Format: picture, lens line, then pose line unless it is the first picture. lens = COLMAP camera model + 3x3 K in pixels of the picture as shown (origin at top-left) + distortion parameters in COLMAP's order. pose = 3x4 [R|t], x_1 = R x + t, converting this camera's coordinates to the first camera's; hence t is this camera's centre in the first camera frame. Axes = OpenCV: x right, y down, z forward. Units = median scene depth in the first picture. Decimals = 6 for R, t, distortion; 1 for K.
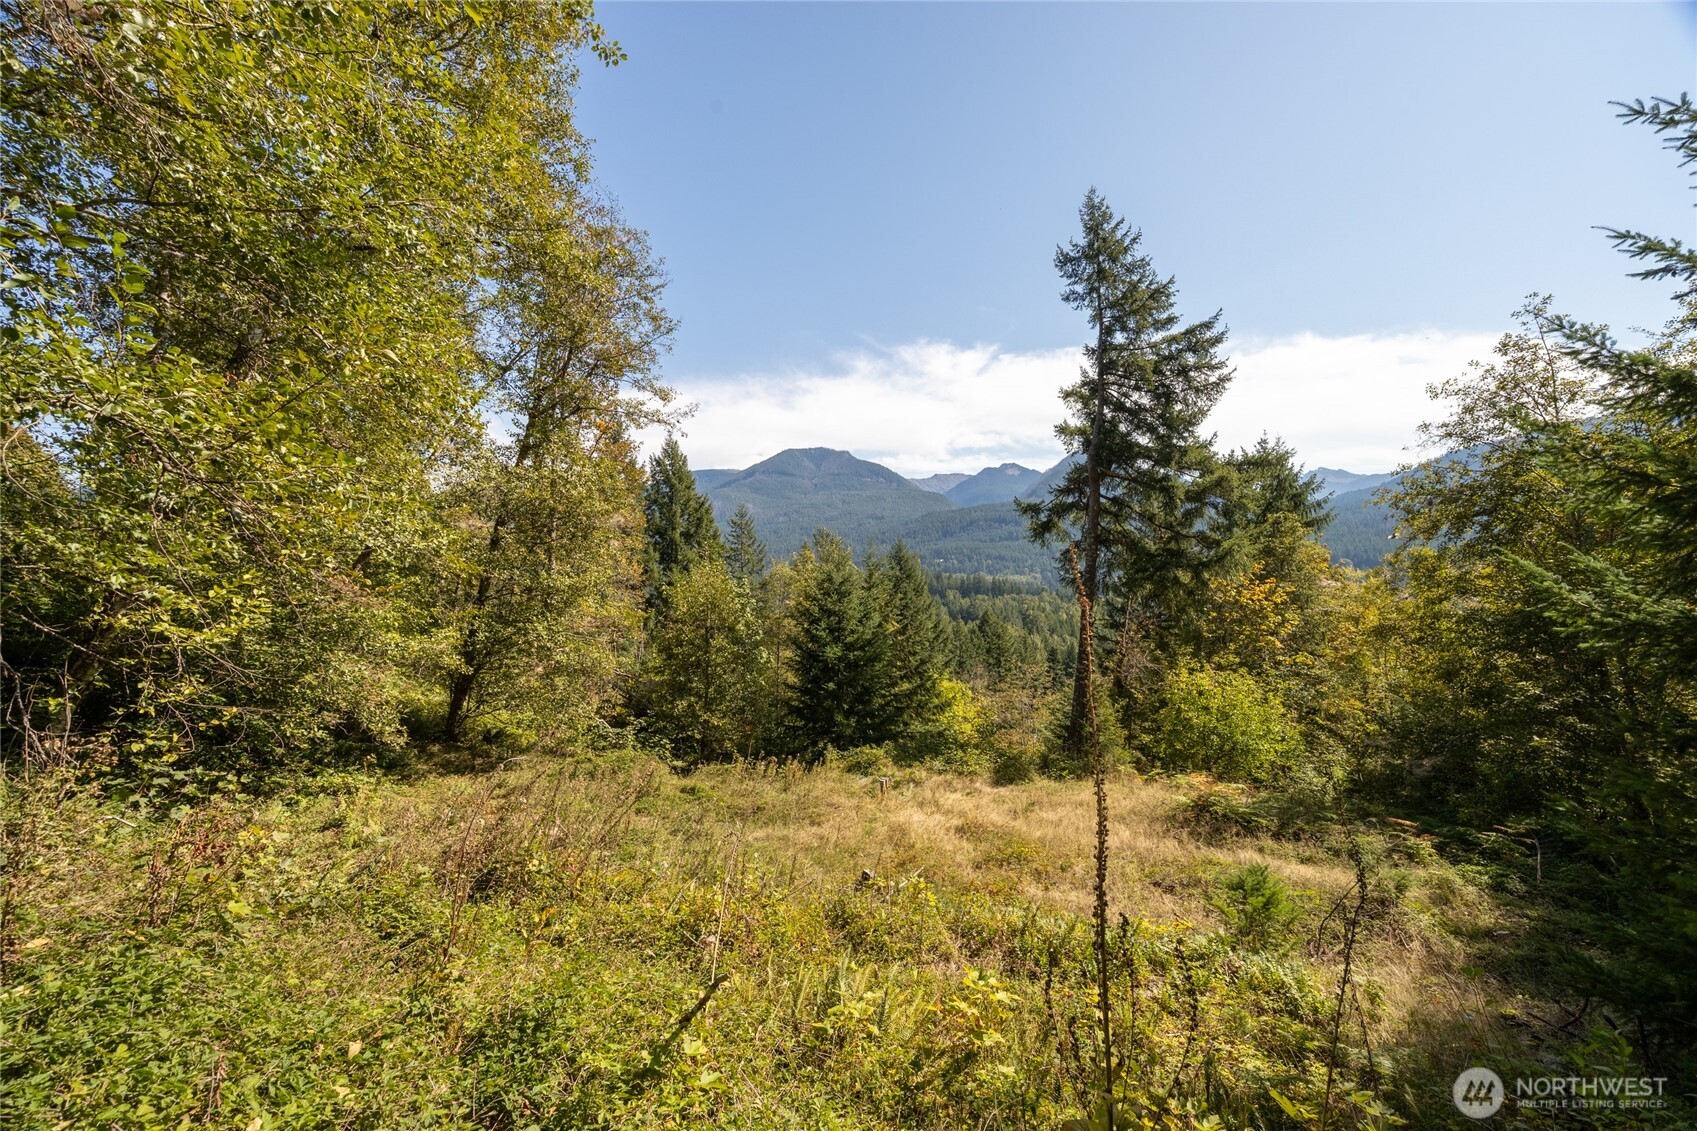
lens RADIAL K [[698.1, 0, 840.9], [0, 698.1, 517.4], [0, 0, 1]] dist [-0.000310, -0.000075]
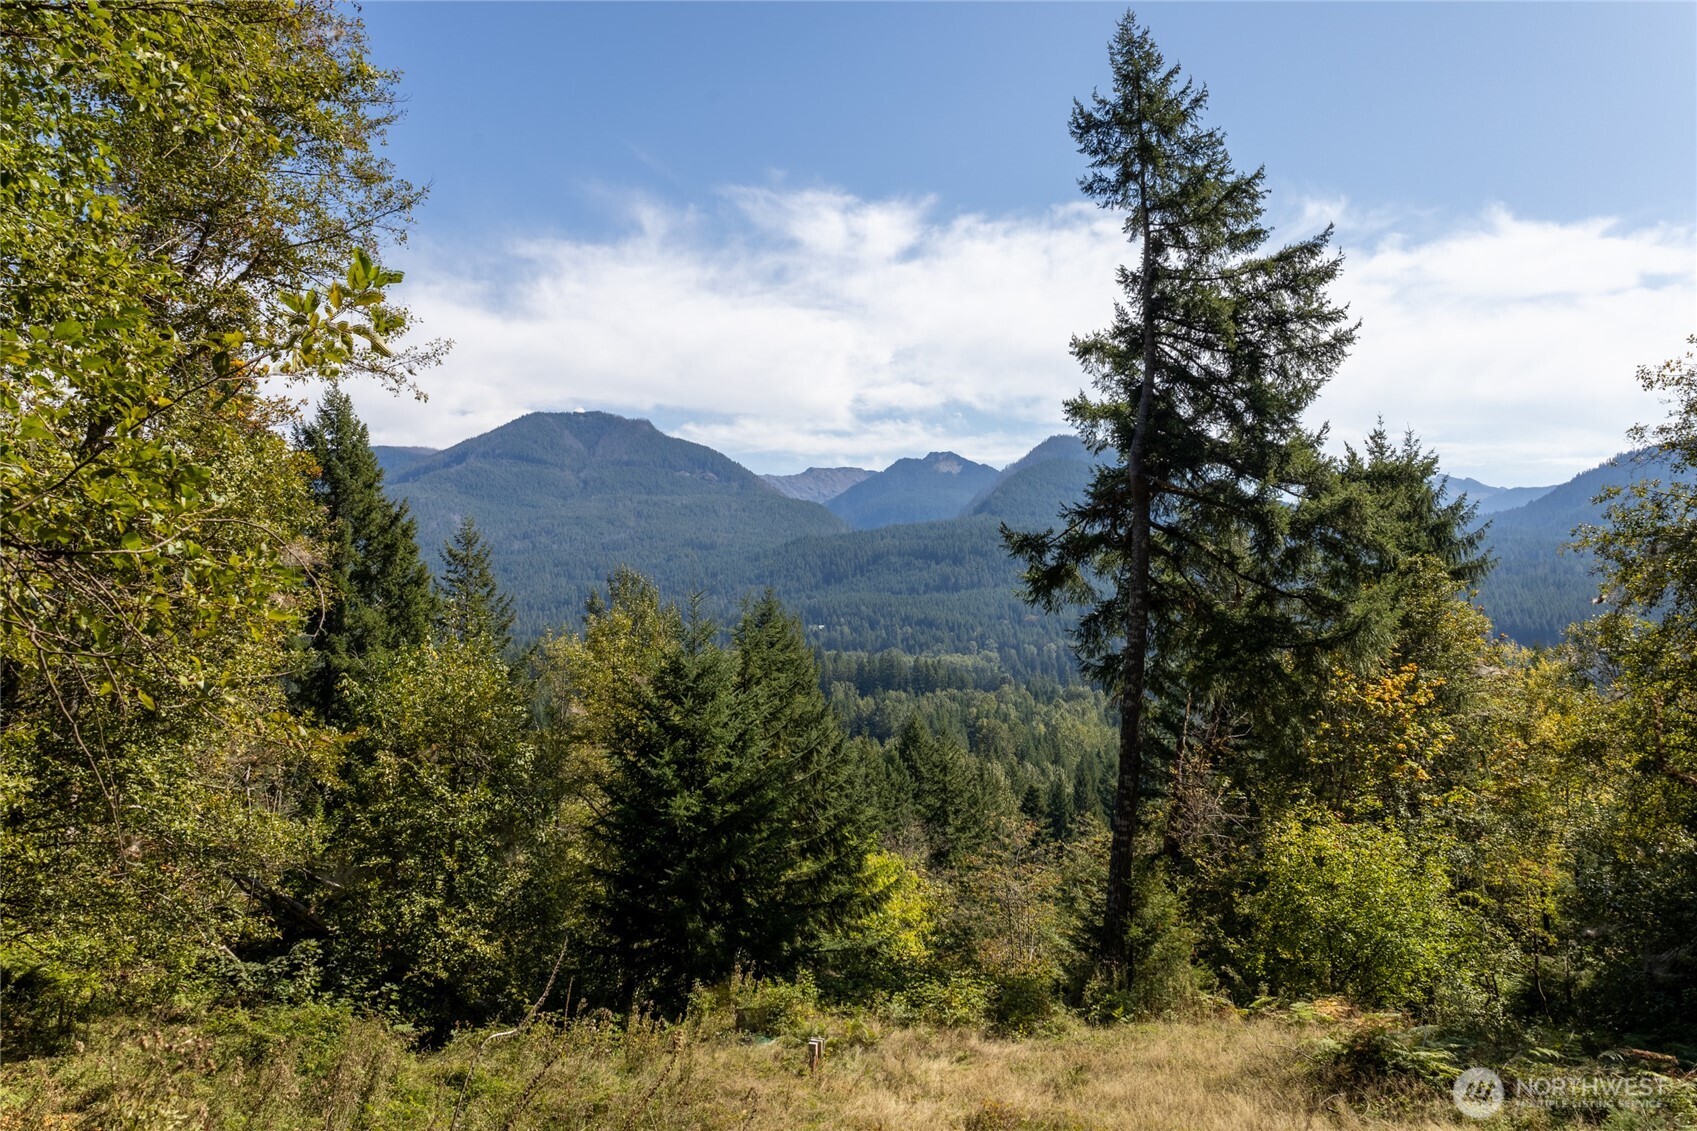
lens RADIAL K [[1295.7, 0, 852.5], [0, 1295.7, 439.4], [0, 0, 1]] dist [-0.054072, 0.008677]
pose [[0.982889, 0.030275, 0.181692, -0.069277], [-0.015773, 0.996611, -0.080734, -0.010223], [-0.183521, 0.076487, 0.980036, -0.018879]]
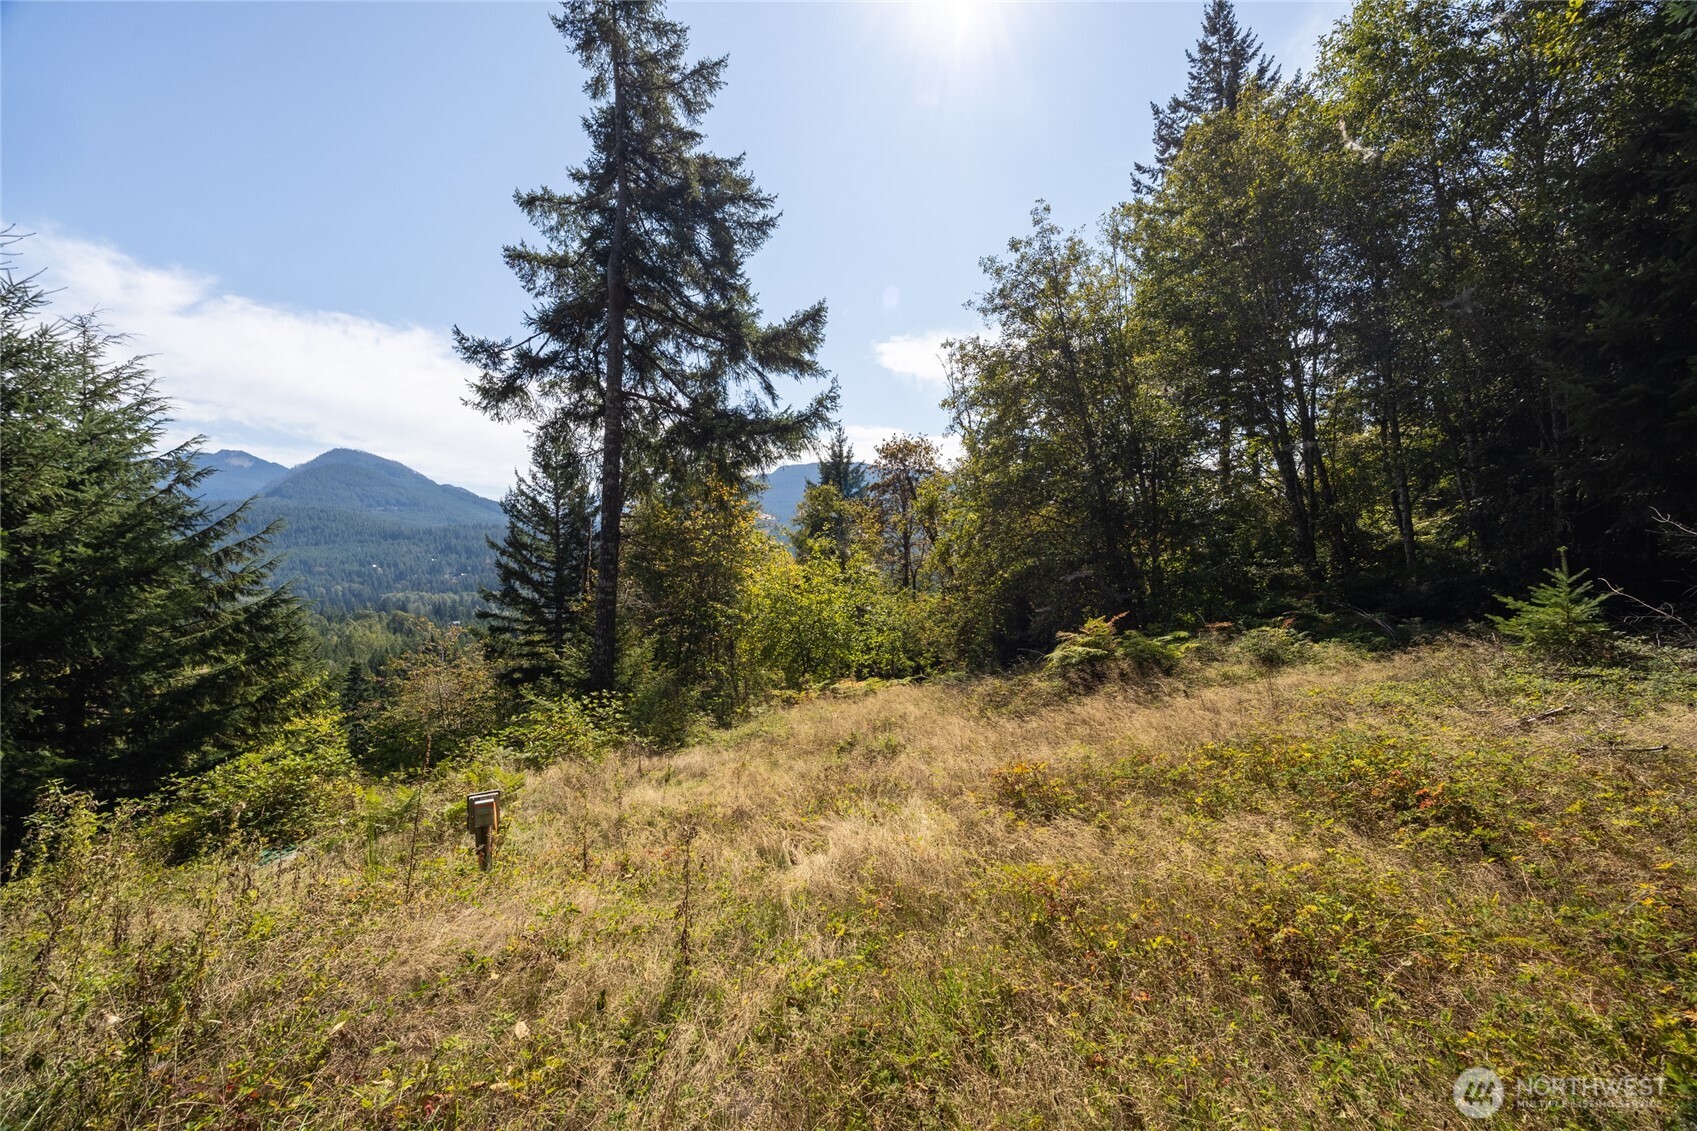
lens RADIAL K [[665.6, 0, 847.5], [0, 665.6, 546.0], [0, 0, 1]] dist [-0.001107, -0.000194]
pose [[0.525822, 0.018212, 0.850400, -0.052334], [-0.012643, 0.999828, -0.013594, 0.172505], [-0.850501, -0.003604, 0.525961, 0.461270]]
